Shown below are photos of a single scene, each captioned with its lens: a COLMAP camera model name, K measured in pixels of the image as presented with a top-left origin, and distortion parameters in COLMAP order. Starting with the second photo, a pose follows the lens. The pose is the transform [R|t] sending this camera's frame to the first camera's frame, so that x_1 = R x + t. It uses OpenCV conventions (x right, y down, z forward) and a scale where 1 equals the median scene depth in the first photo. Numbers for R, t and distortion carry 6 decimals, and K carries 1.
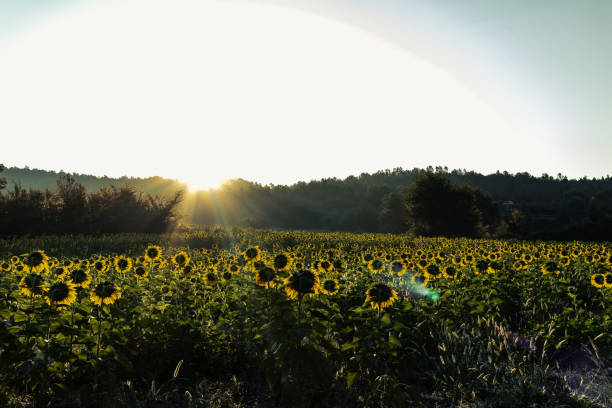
lens RADIAL K [[1693.3, 0, 307.7], [0, 1693.3, 207.5], [0, 0, 1]] dist [-0.037941, 0.000000]
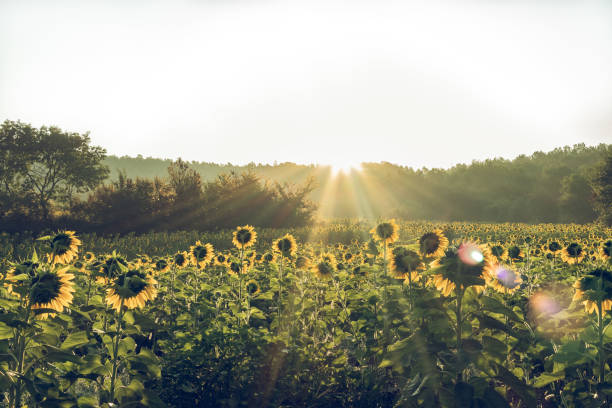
lens RADIAL K [[1693.3, 0, 308.9], [0, 1693.3, 197.3], [0, 0, 1]] dist [-0.037941, 0.000000]
pose [[0.995492, -0.013823, -0.093835, -0.000791], [0.012585, 0.999826, -0.013780, 0.020758], [0.094009, 0.012537, 0.995492, 0.319092]]
